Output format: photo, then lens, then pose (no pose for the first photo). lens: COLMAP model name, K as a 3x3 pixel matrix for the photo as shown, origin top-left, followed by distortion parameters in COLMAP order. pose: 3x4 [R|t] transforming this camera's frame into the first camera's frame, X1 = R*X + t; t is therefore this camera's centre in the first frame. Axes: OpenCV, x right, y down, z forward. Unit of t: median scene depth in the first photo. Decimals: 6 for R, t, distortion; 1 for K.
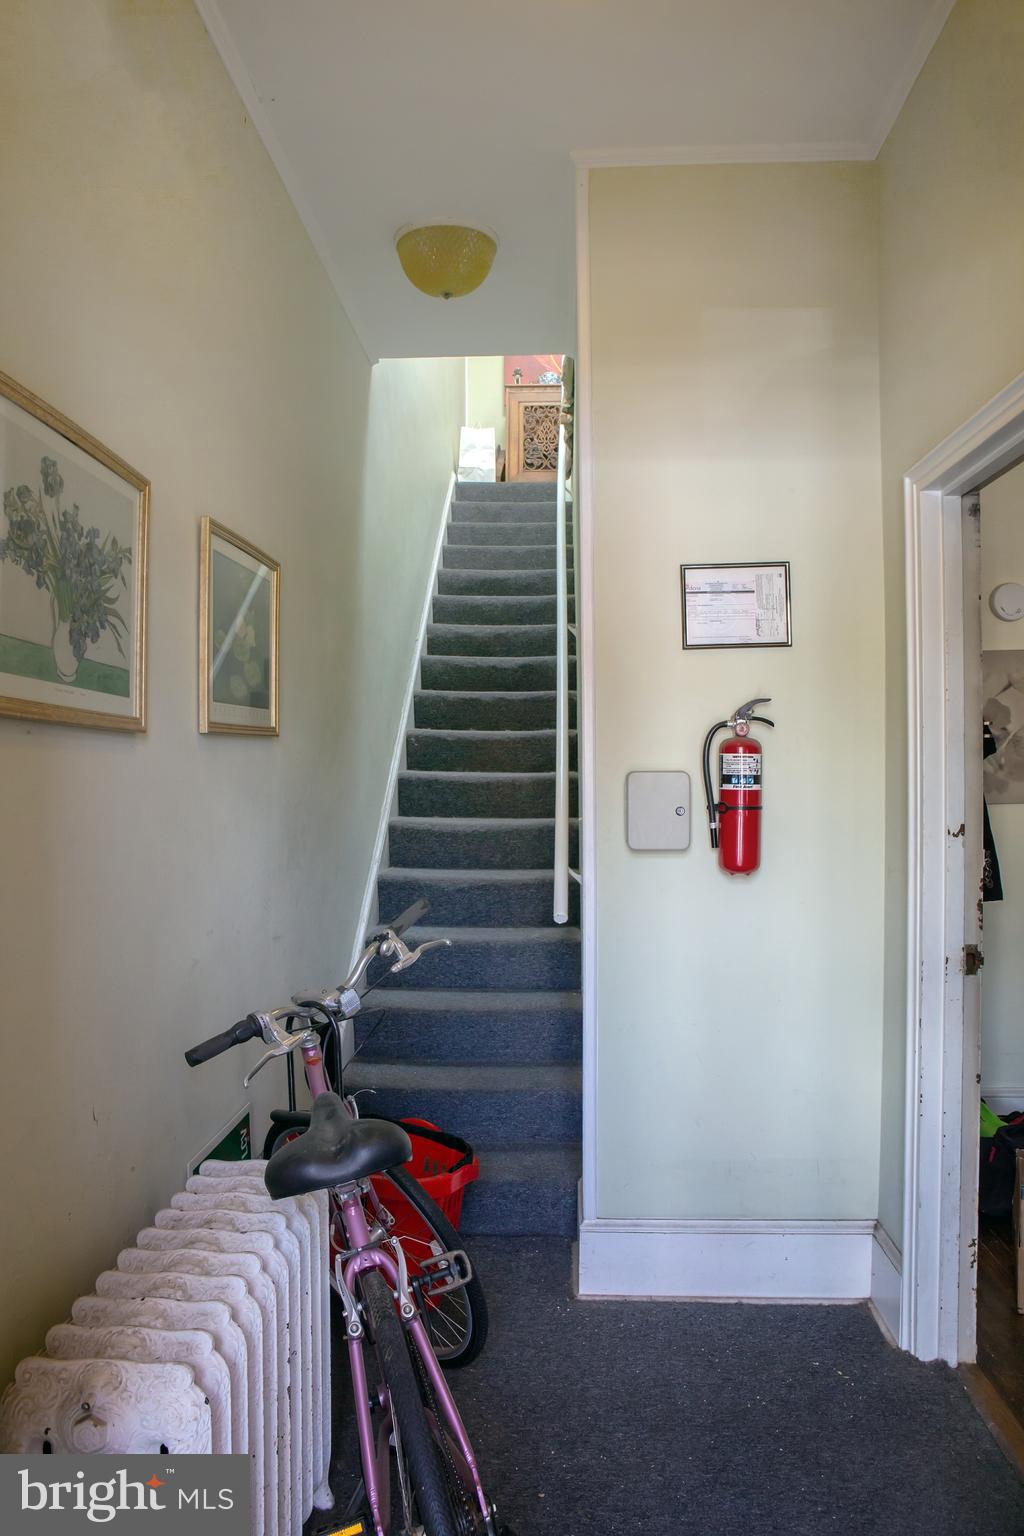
lens RADIAL K [[1087.0, 0, 512.0], [0, 1087.0, 768.0], [0, 0, 1]] dist [-0.105926, 0.080310]
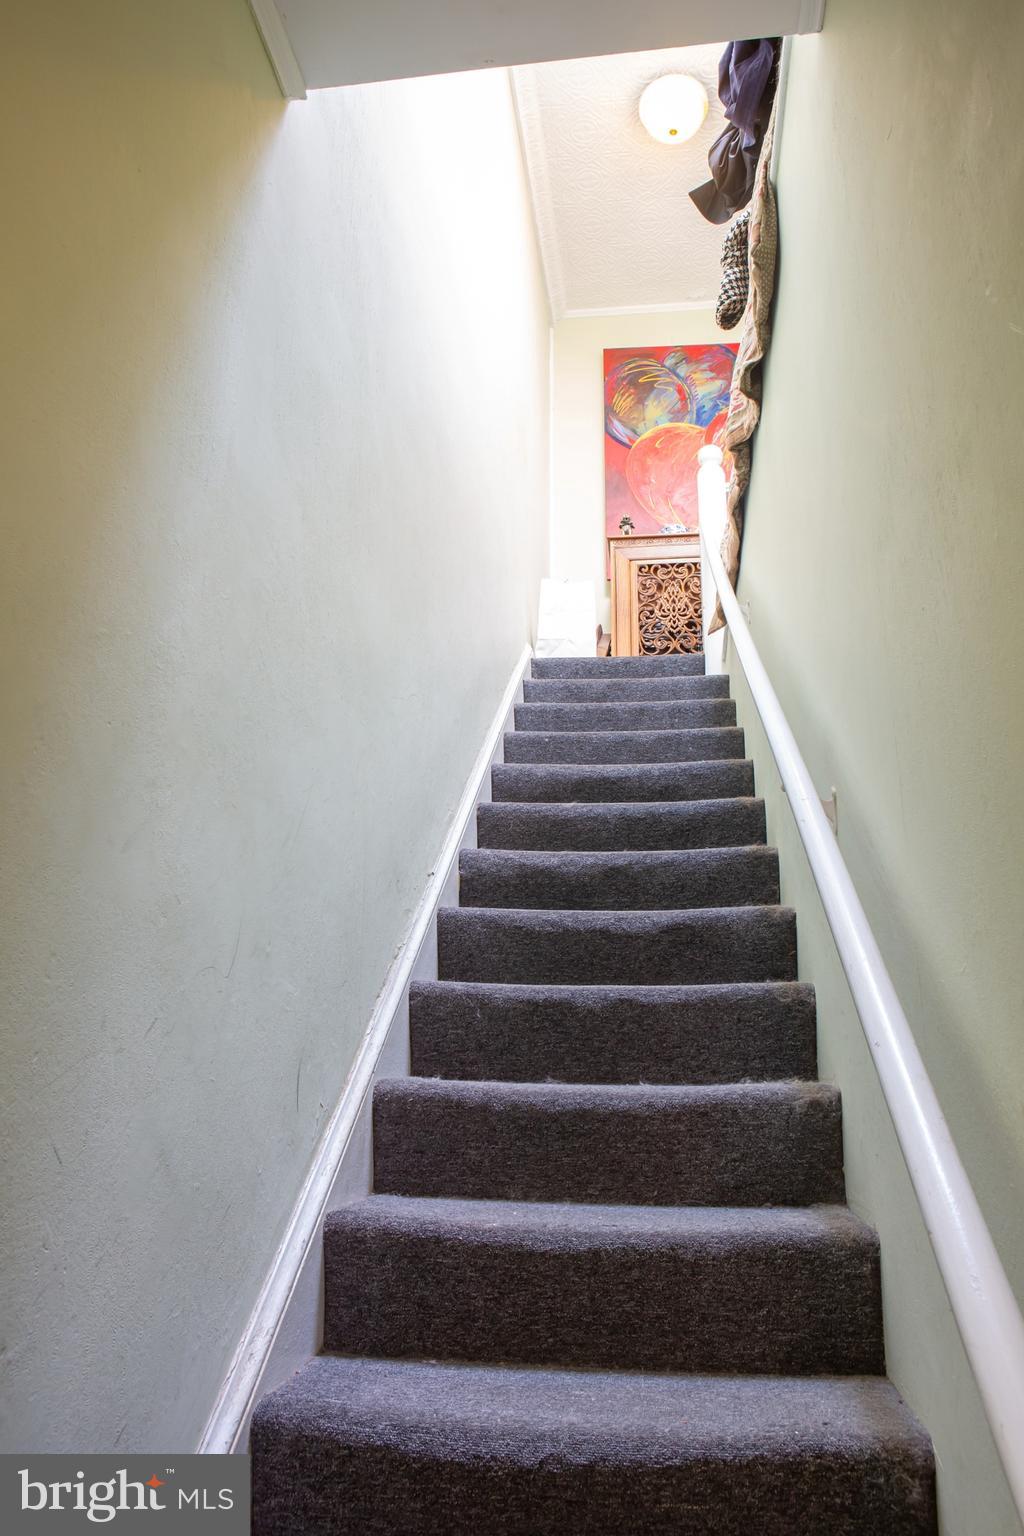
lens RADIAL K [[1087.0, 0, 512.0], [0, 1087.0, 768.0], [0, 0, 1]] dist [-0.105926, 0.080310]
pose [[0.996326, -0.013130, -0.084632, -0.011837], [-0.013181, 0.952896, -0.303009, -0.017678], [0.084624, 0.303011, 0.949222, 0.427797]]
